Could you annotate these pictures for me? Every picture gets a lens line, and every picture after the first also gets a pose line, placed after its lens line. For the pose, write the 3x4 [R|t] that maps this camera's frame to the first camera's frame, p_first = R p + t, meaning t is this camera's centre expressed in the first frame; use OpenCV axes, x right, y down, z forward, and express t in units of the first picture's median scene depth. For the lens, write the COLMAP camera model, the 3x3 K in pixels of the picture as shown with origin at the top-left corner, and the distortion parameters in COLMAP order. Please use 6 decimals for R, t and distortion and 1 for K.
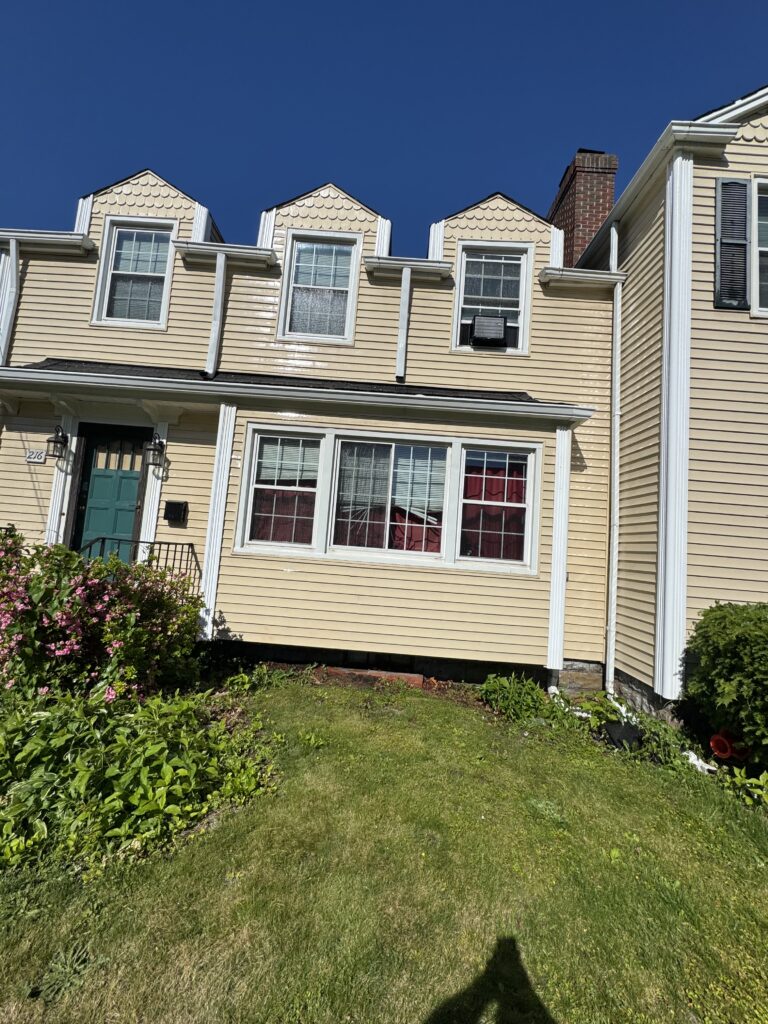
lens RADIAL K [[410.0, 0, 385.0], [0, 410.0, 510.7], [0, 0, 1]] dist [-0.003094, 0.000508]
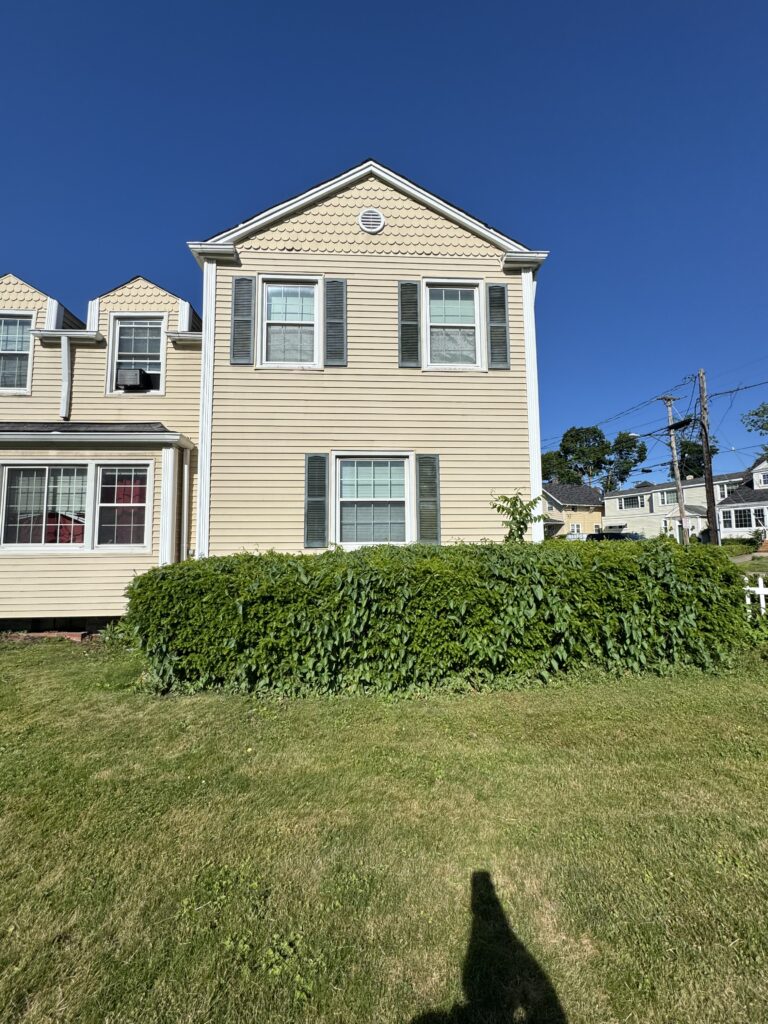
lens RADIAL K [[410.0, 0, 386.9], [0, 410.0, 510.4], [0, 0, 1]] dist [-0.003094, 0.000508]
pose [[0.994249, -0.078786, 0.072539, 0.979423], [0.079243, 0.996849, -0.003442, 0.072269], [-0.072039, 0.009170, 0.997360, -0.427519]]
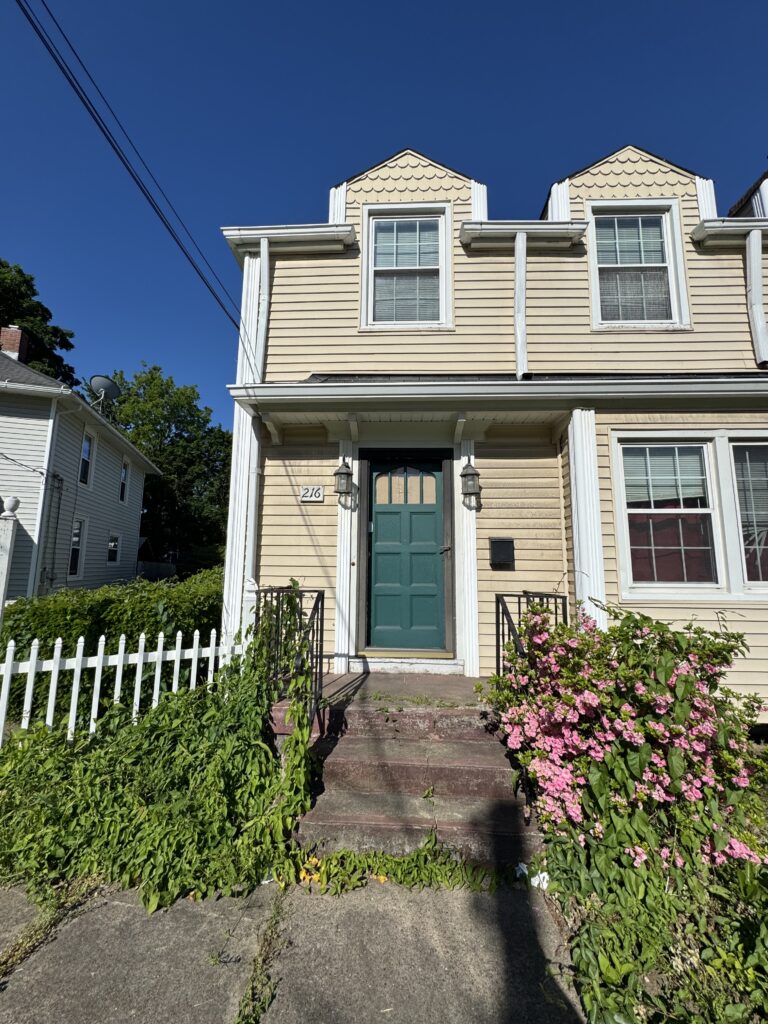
lens RADIAL K [[410.0, 0, 383.3], [0, 410.0, 510.8], [0, 0, 1]] dist [-0.003094, 0.000508]
pose [[0.997347, -0.069635, -0.021197, -0.707144], [0.068298, 0.995956, -0.058365, -0.043379], [0.025175, 0.056762, 0.998070, 0.206599]]
